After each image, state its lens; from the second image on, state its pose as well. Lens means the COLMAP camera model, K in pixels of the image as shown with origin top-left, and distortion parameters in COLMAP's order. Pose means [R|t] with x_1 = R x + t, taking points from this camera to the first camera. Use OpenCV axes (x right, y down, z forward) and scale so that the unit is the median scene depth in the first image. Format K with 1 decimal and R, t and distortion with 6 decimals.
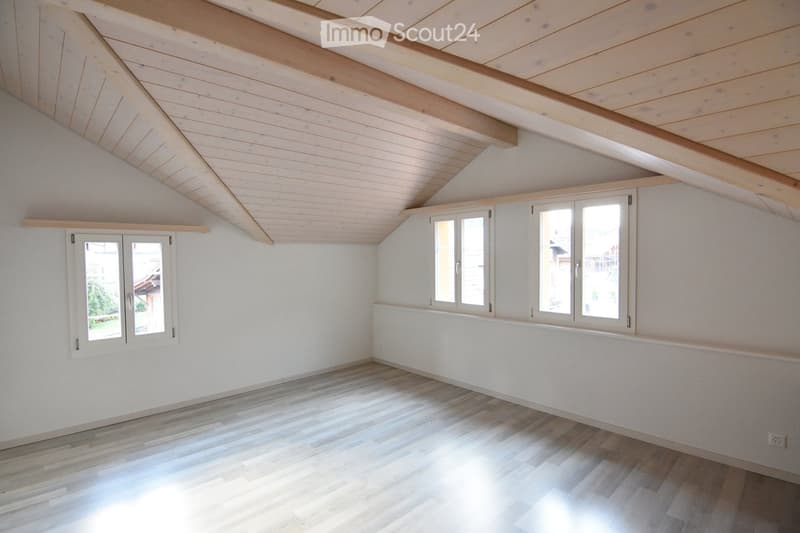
lens RADIAL K [[392.7, 0, 397.4], [0, 392.7, 266.4], [0, 0, 1]] dist [-0.022264, -0.000566]
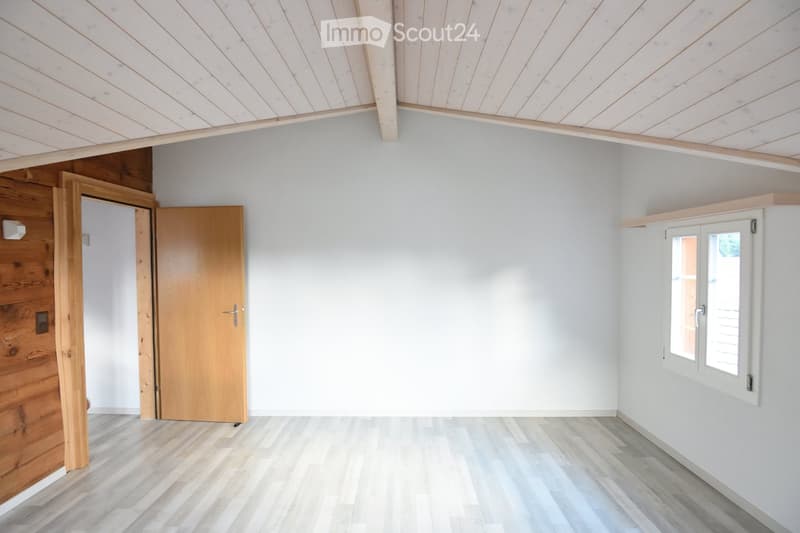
lens RADIAL K [[392.7, 0, 396.7], [0, 392.7, 265.5], [0, 0, 1]] dist [-0.022264, -0.000566]
pose [[-0.695927, 0.021003, -0.717806, 0.248731], [-0.008723, 0.999251, 0.037695, -0.027161], [0.718060, 0.032494, -0.695222, 1.212797]]
